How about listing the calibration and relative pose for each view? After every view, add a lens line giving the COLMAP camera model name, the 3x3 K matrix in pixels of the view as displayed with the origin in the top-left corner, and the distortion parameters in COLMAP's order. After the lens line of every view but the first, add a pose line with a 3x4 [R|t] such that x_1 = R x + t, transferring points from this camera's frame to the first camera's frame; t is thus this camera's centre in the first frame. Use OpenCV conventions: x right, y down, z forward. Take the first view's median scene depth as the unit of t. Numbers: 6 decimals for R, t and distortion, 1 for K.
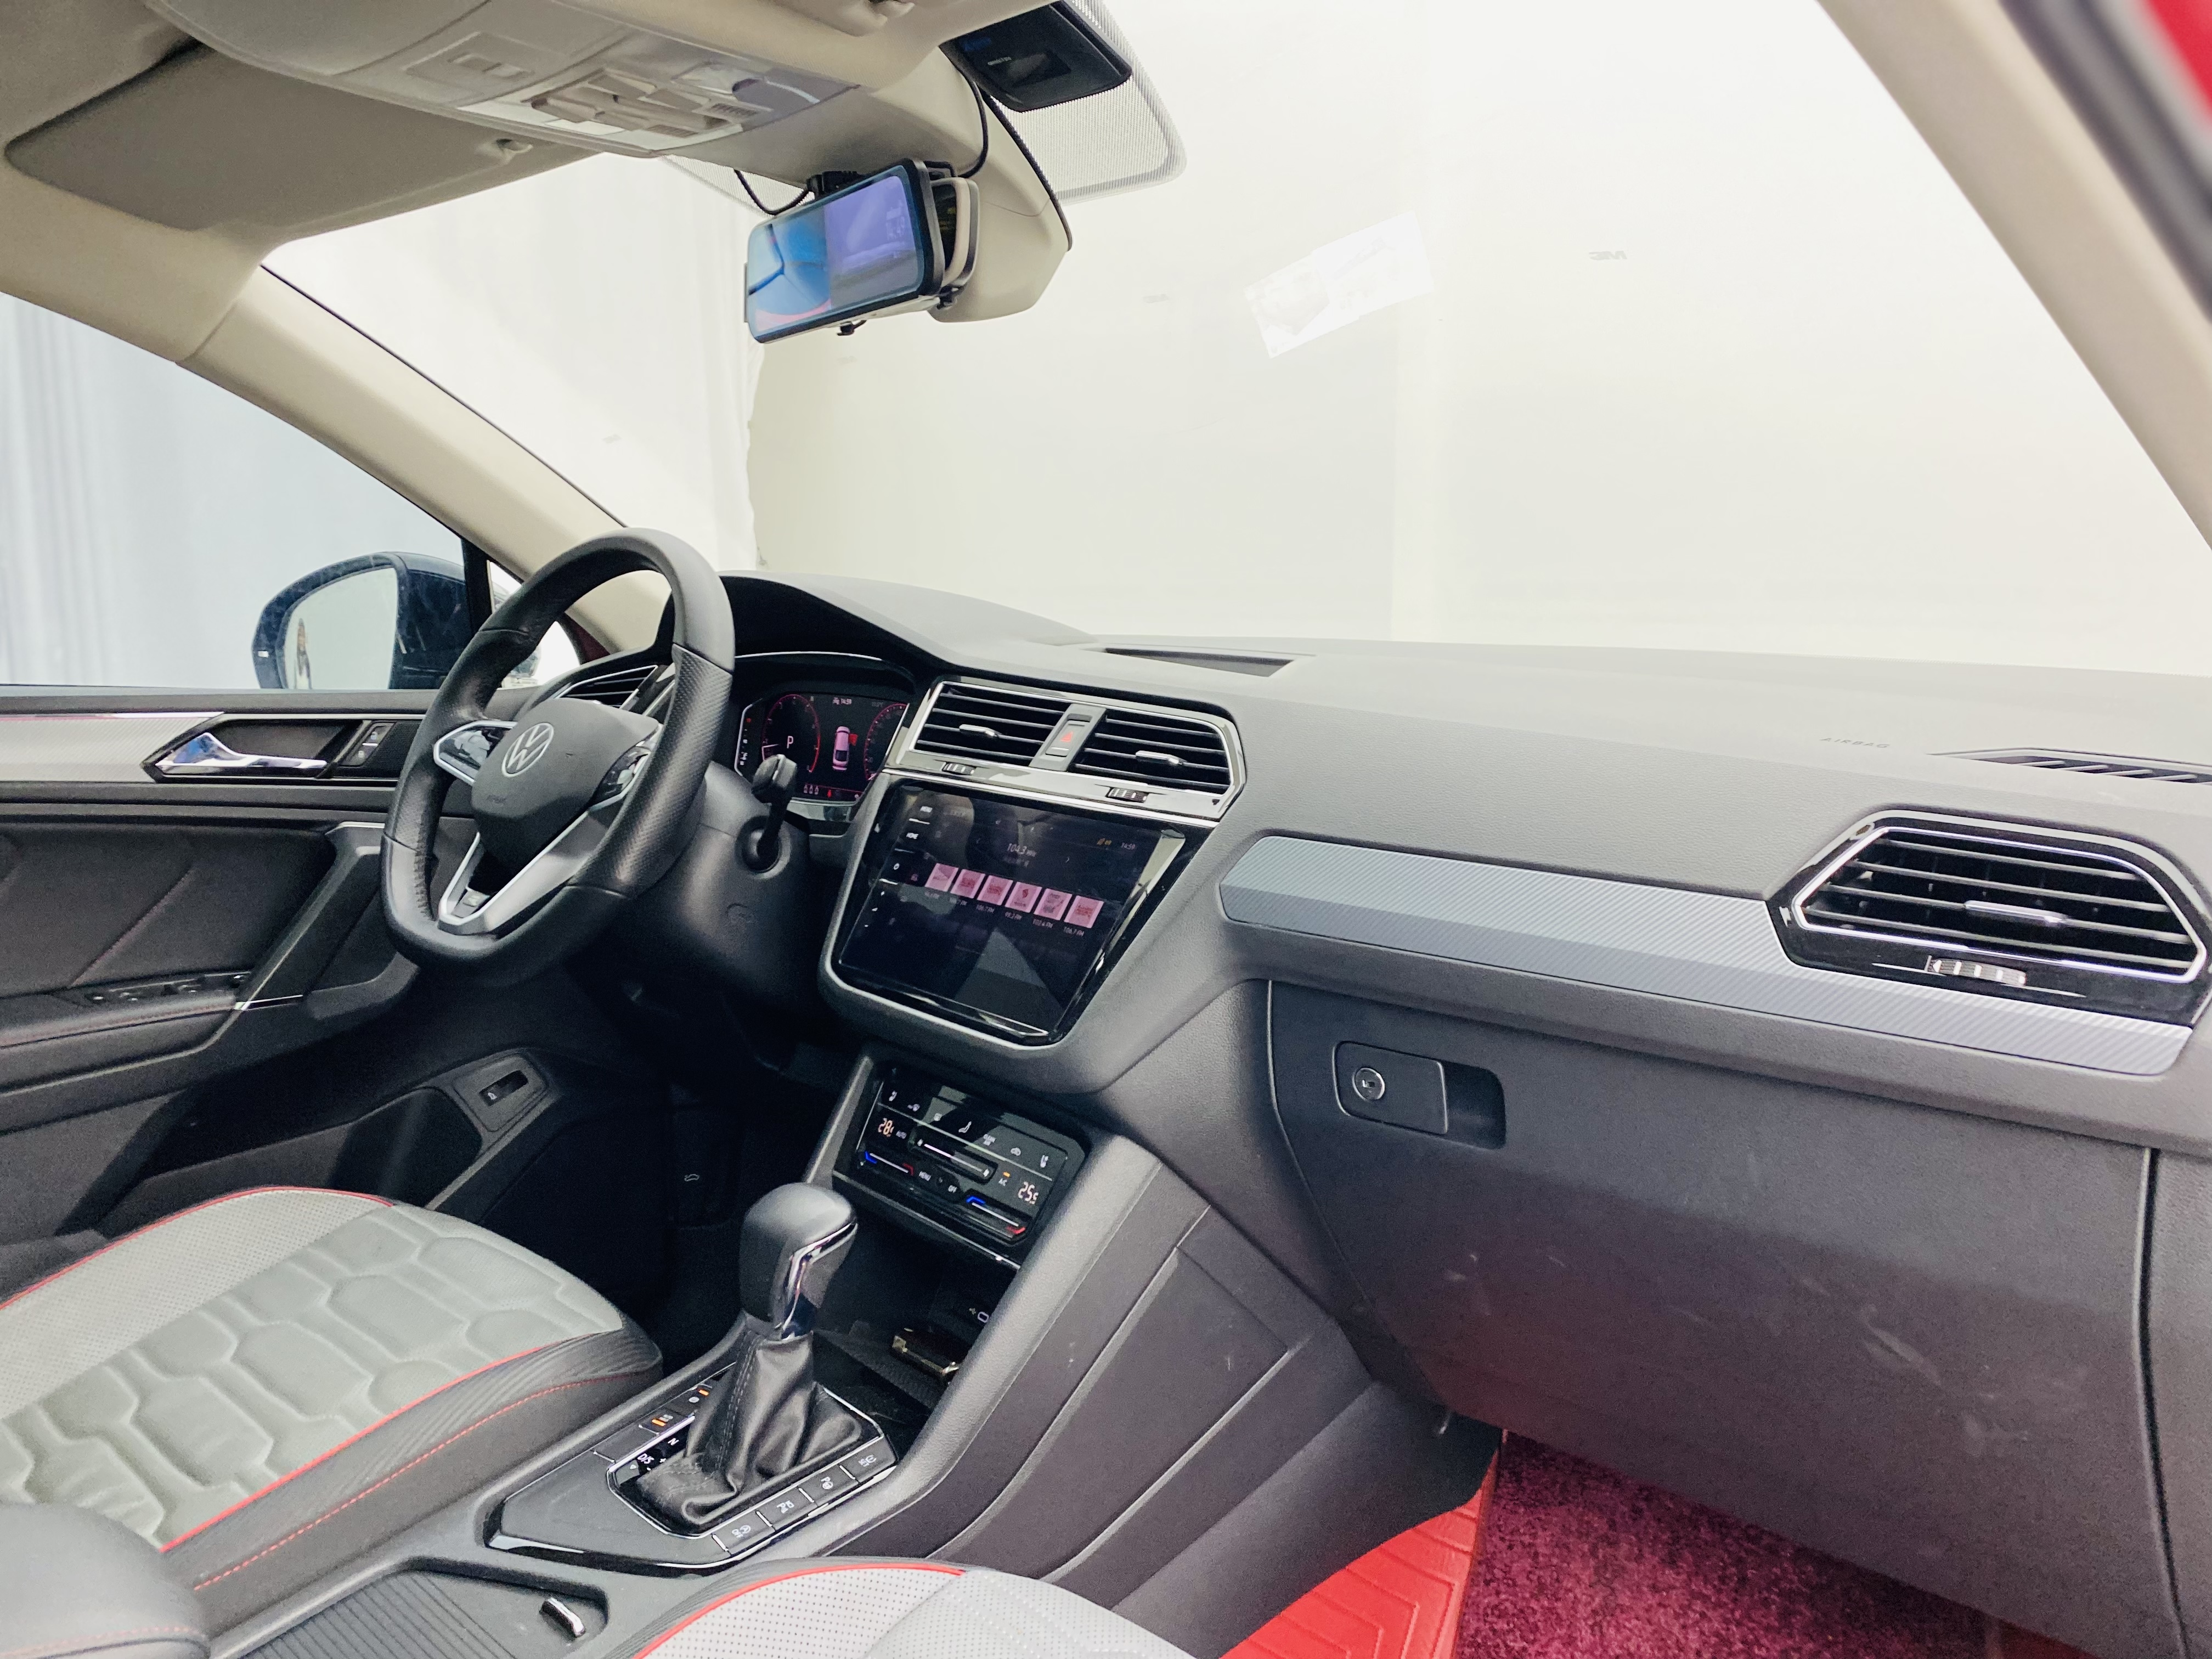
lens RADIAL K [[1710.7, 0, 1106.9], [0, 1710.7, 829.6], [0, 0, 1]] dist [0.025600, -0.022310]
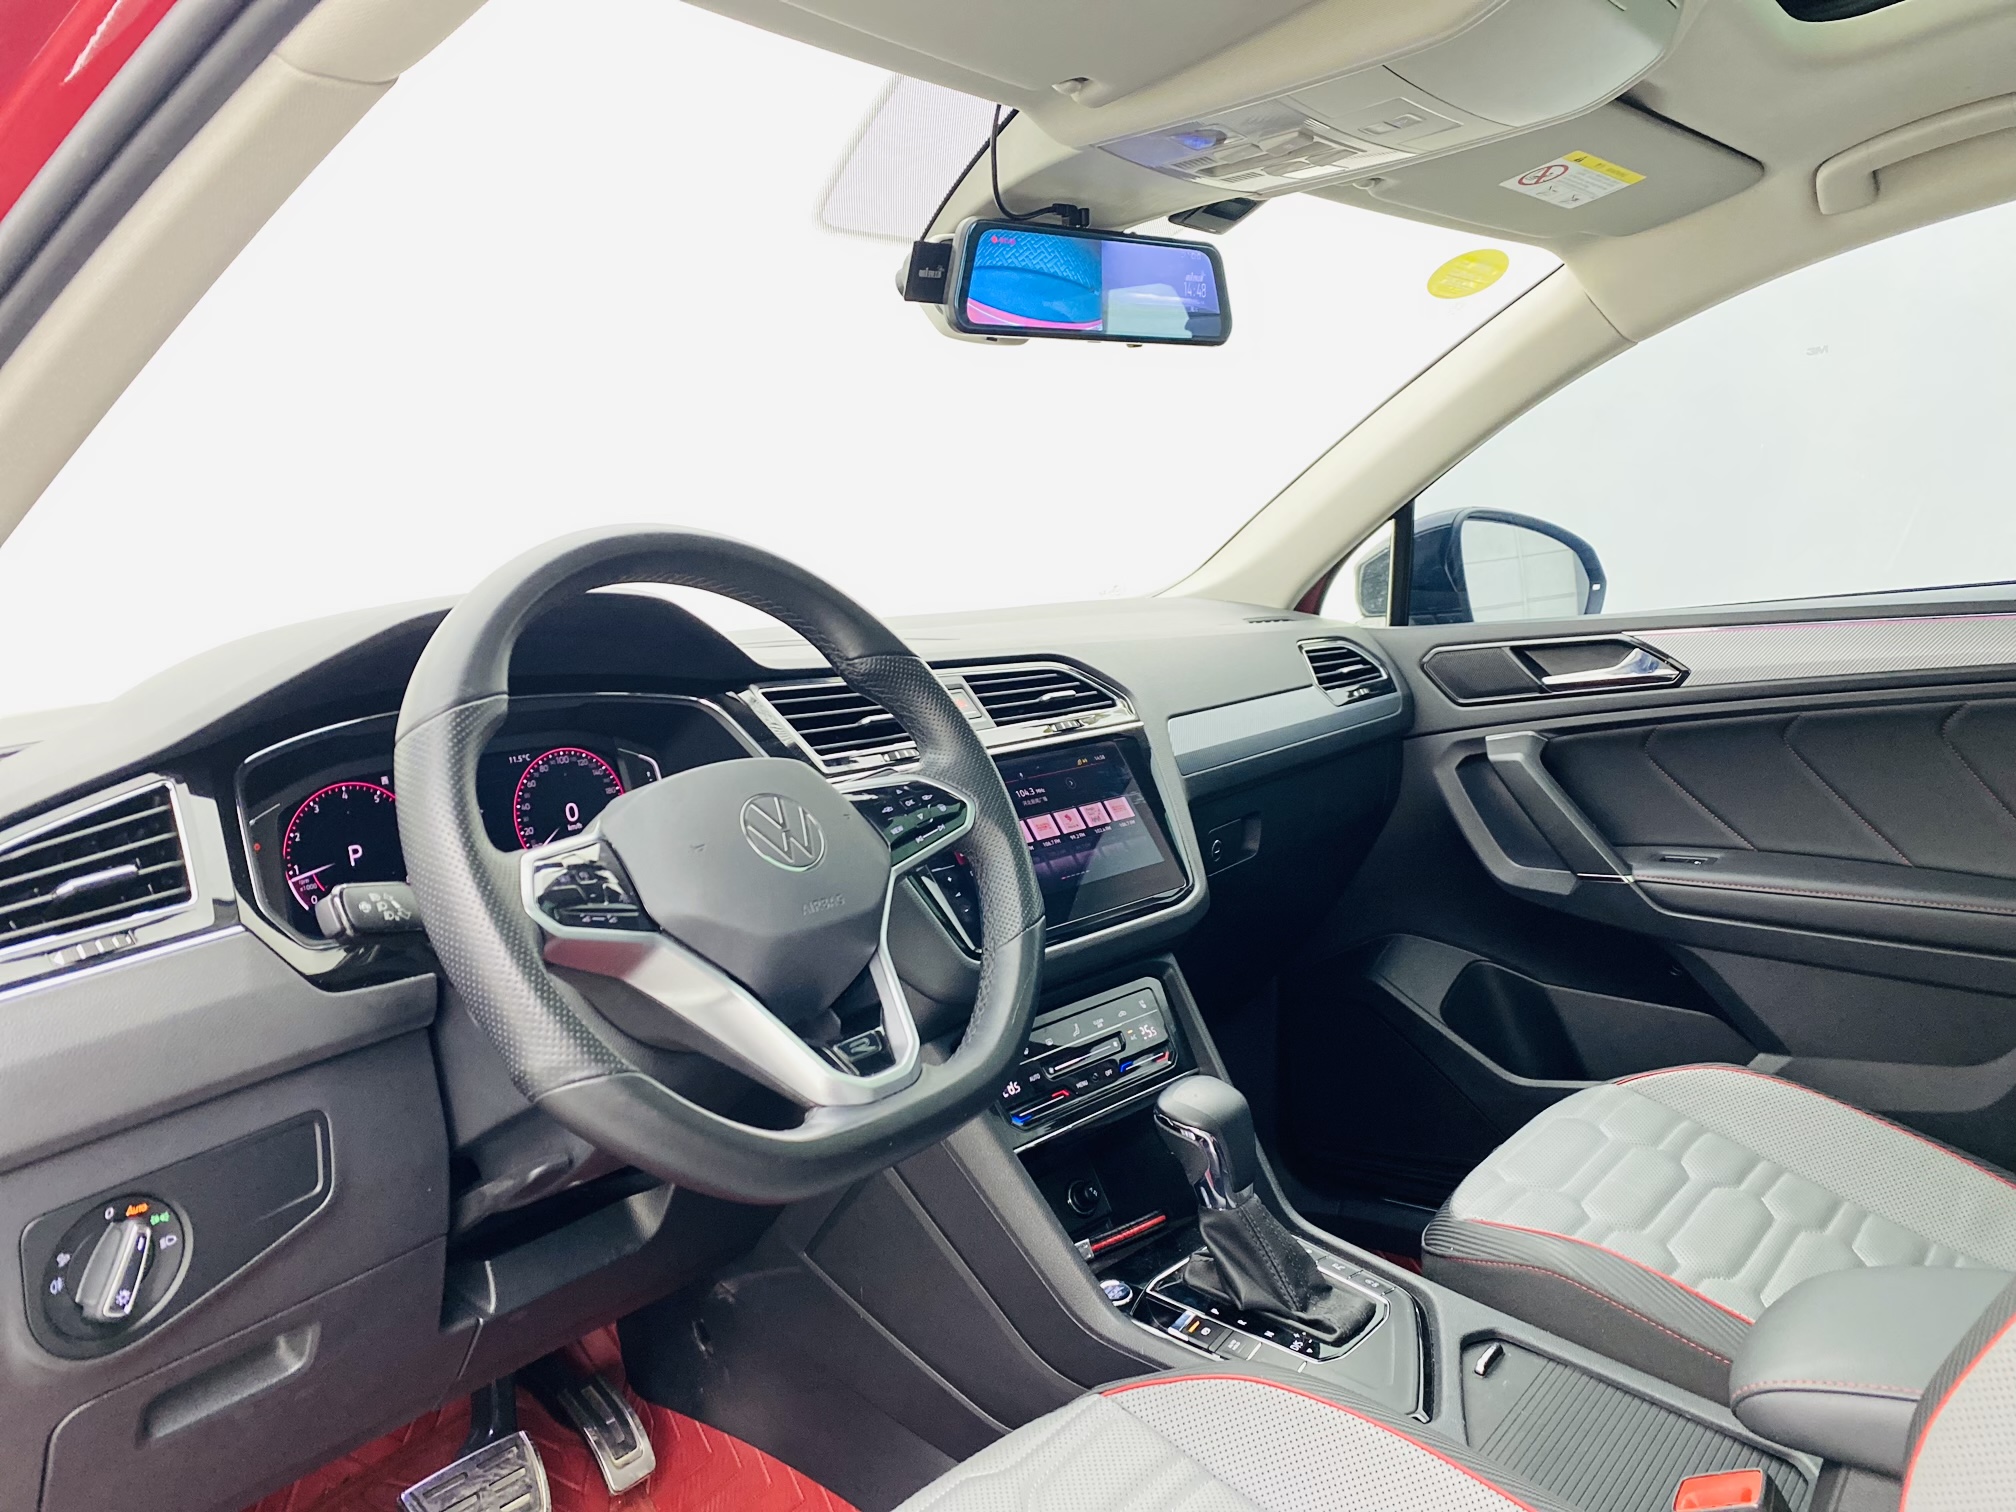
lens RADIAL K [[1559.1, 0, 997.2], [0, 1559.1, 743.6], [0, 0, 1]] dist [0.025600, -0.022310]
pose [[-0.101522, -0.115820, 0.988068, -1.103362], [0.204177, 0.969631, 0.134637, -0.169114], [-0.973655, 0.215410, -0.074791, 1.087037]]
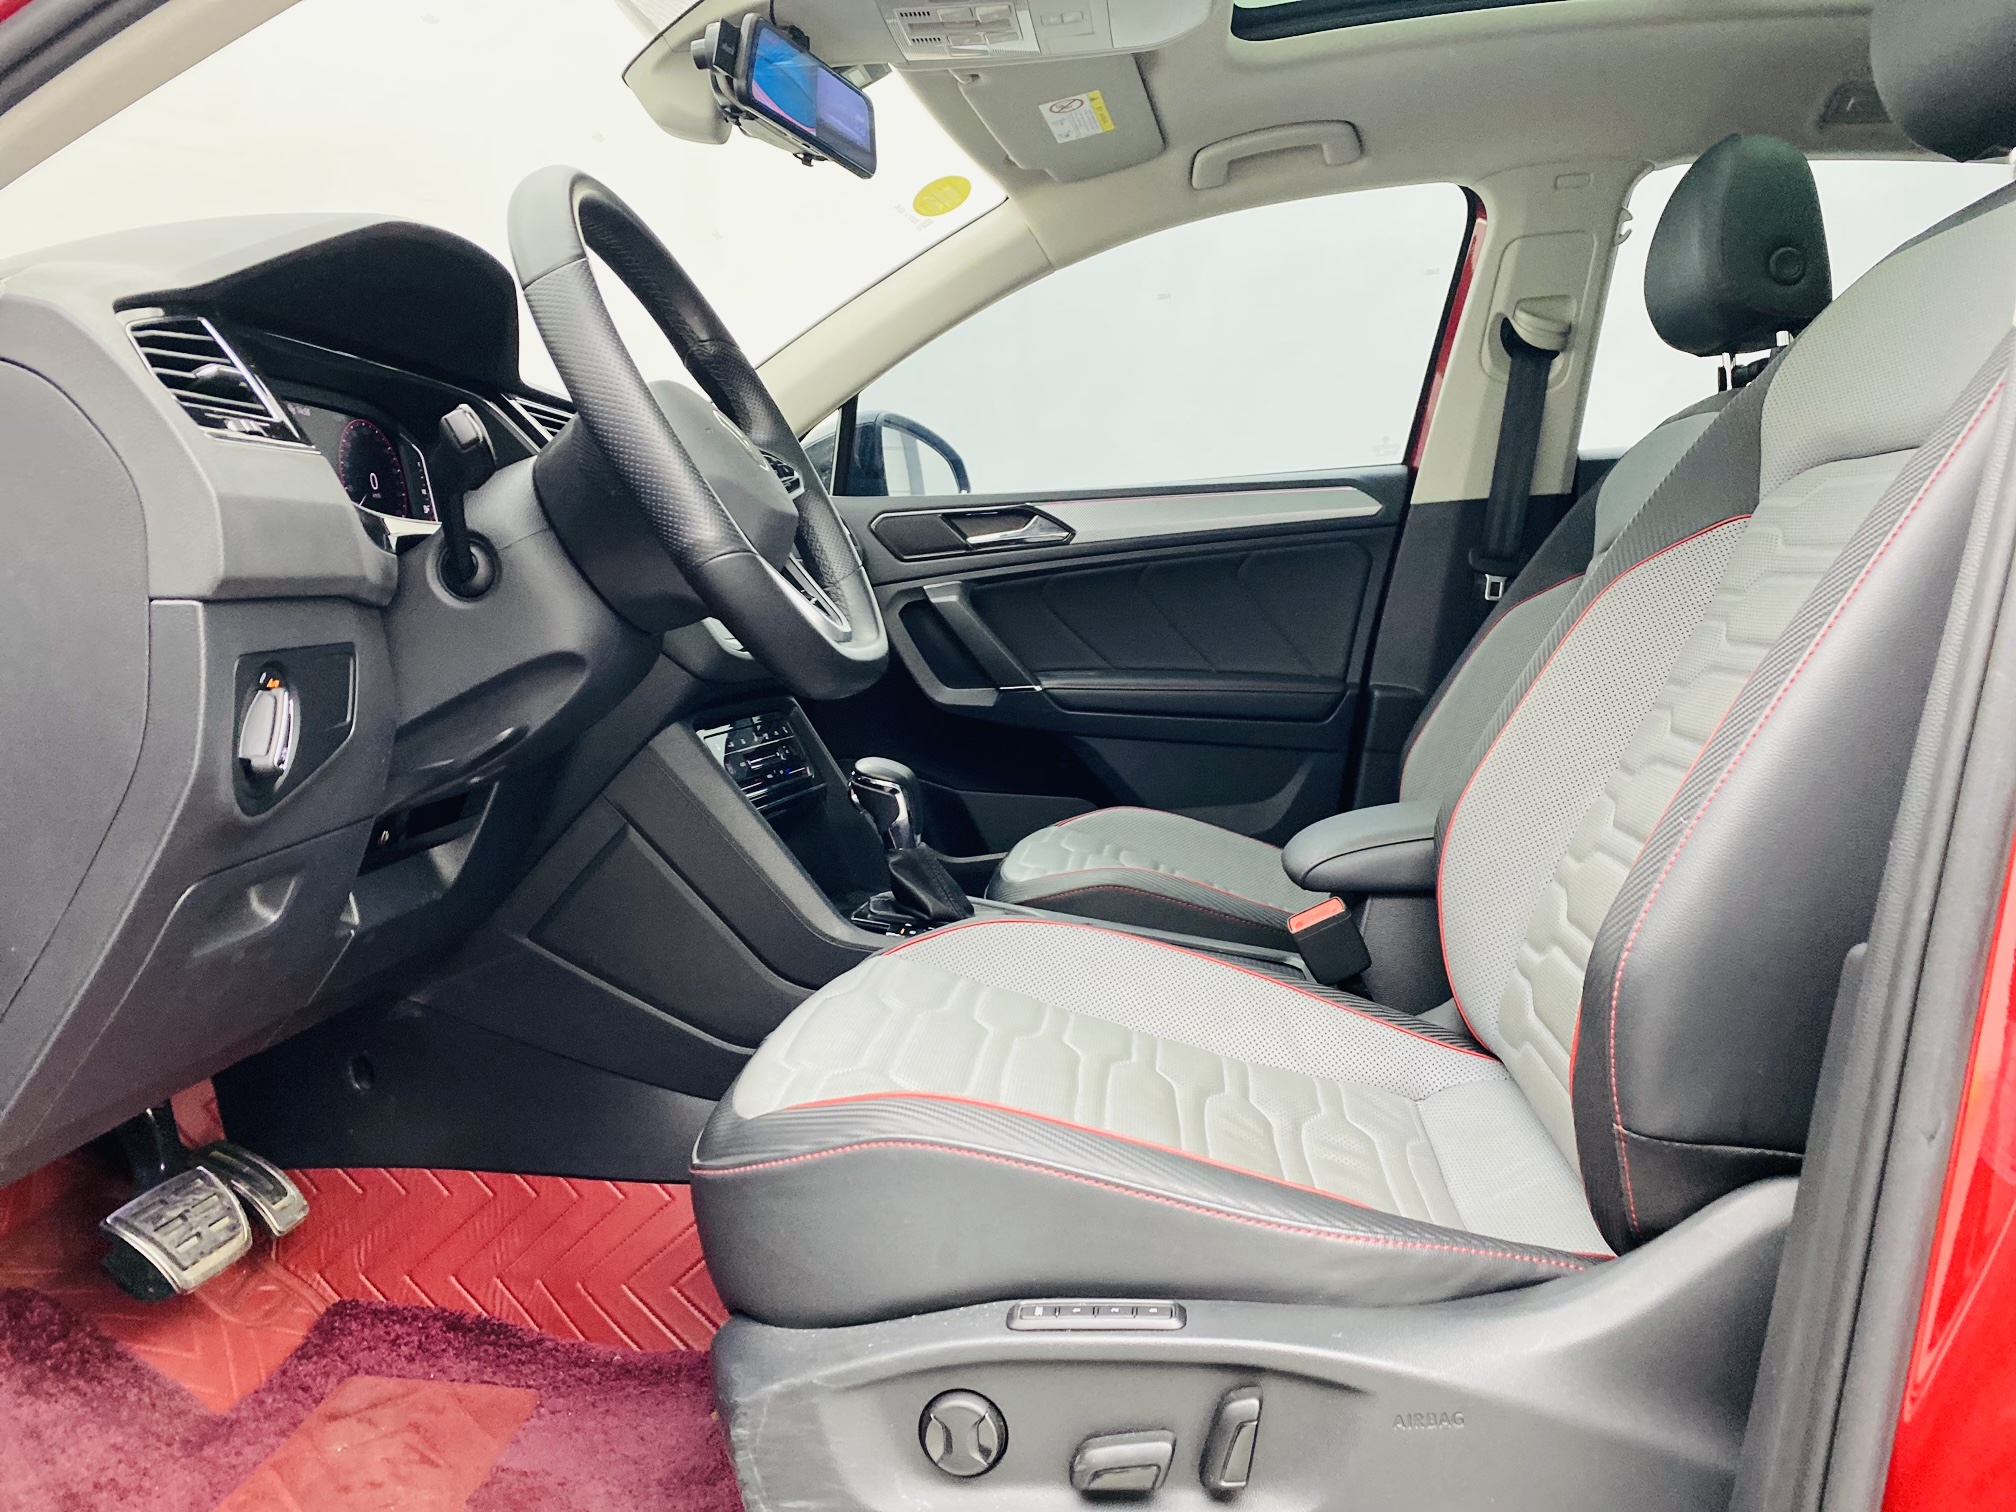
lens RADIAL K [[1559.1, 0, 995.4], [0, 1559.1, 777.7], [0, 0, 1]] dist [0.025600, -0.022310]
pose [[-0.623149, -0.084992, 0.777472, -1.188996], [0.123062, 0.971040, 0.204787, -0.029788], [-0.772361, 0.223290, -0.594643, 1.599080]]
